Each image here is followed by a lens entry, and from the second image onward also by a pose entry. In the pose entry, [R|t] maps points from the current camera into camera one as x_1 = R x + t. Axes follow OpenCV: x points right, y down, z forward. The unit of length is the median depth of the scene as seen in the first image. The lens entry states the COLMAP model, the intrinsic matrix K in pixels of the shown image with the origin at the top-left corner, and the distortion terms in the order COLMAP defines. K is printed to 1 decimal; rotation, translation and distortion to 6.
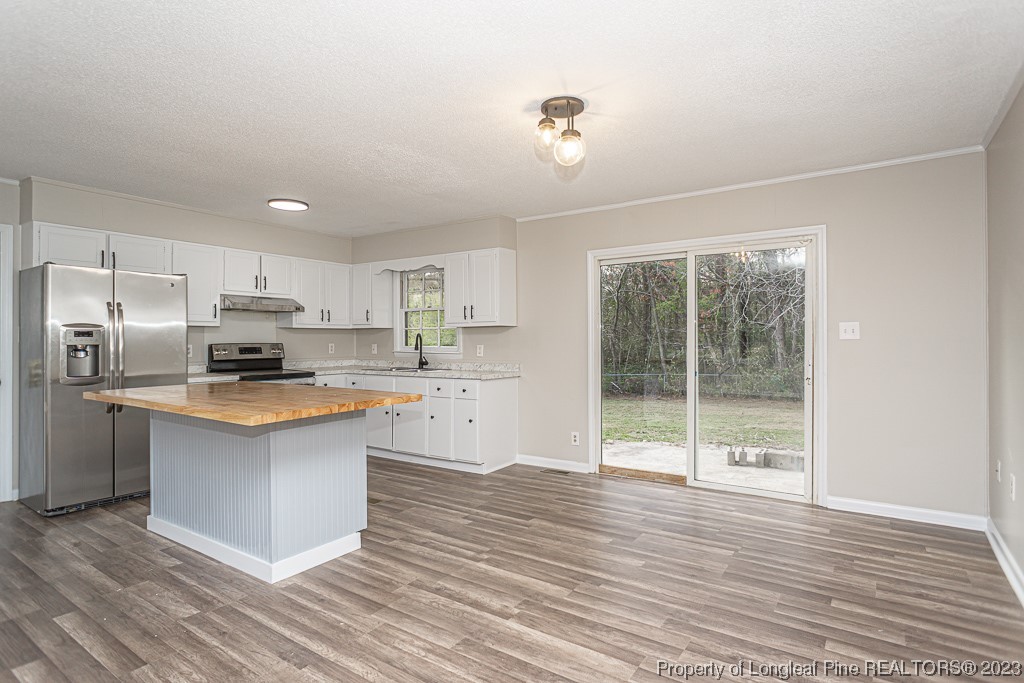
lens RADIAL K [[535.3, 0, 507.9], [0, 535.3, 337.8], [0, 0, 1]] dist [-0.010419, 0.001800]
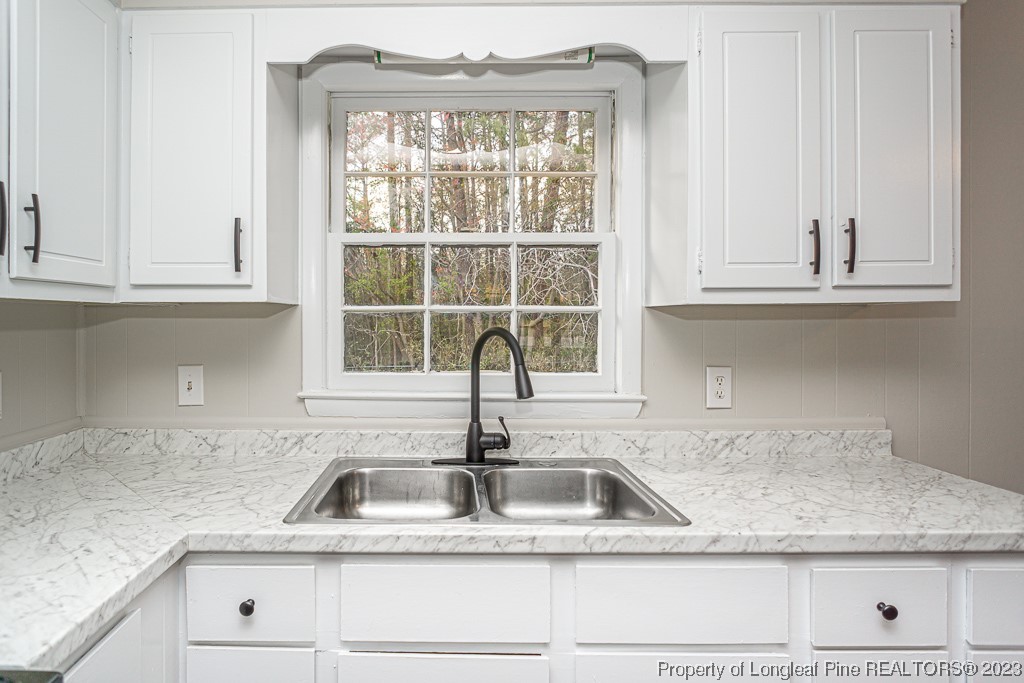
lens RADIAL K [[568.3, 0, 439.8], [0, 568.3, 326.1], [0, 0, 1]] dist [-0.002997, -0.000289]
pose [[0.831723, -0.000292, 0.555191, -0.378554], [-0.003861, 0.999973, 0.006311, -0.011780], [-0.555177, -0.007392, 0.831699, 0.893841]]
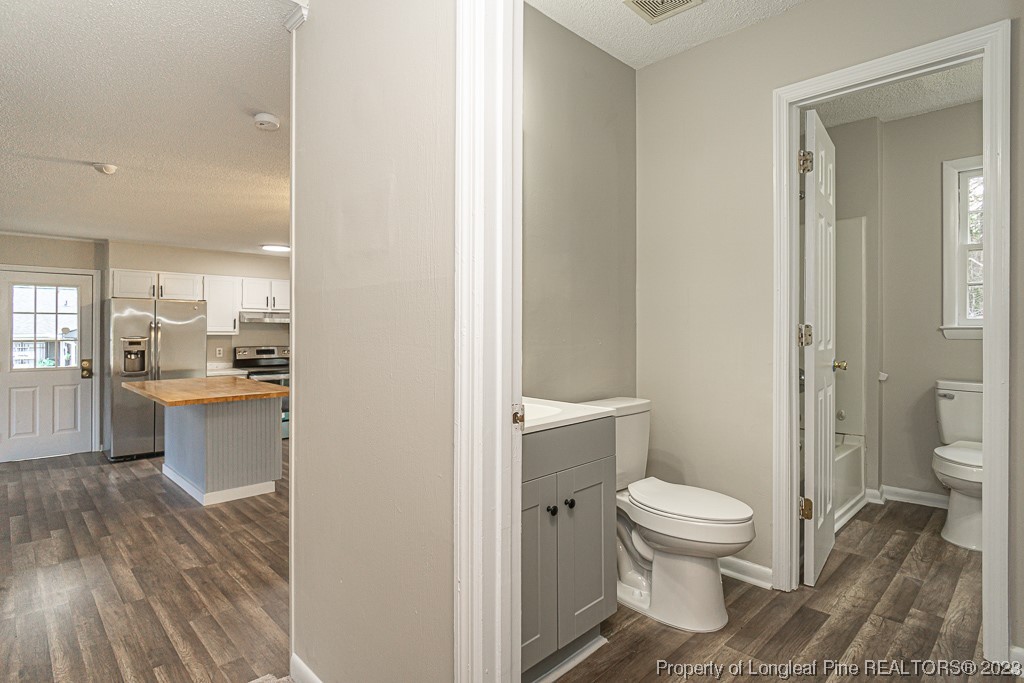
lens RADIAL K [[533.9, 0, 509.1], [0, 533.9, 328.3], [0, 0, 1]] dist [-0.010678, 0.001125]
pose [[0.981105, 0.007595, -0.193325, 0.396415], [-0.007544, 0.999971, 0.000999, -0.043555], [0.193327, 0.000478, 0.981134, -0.205854]]
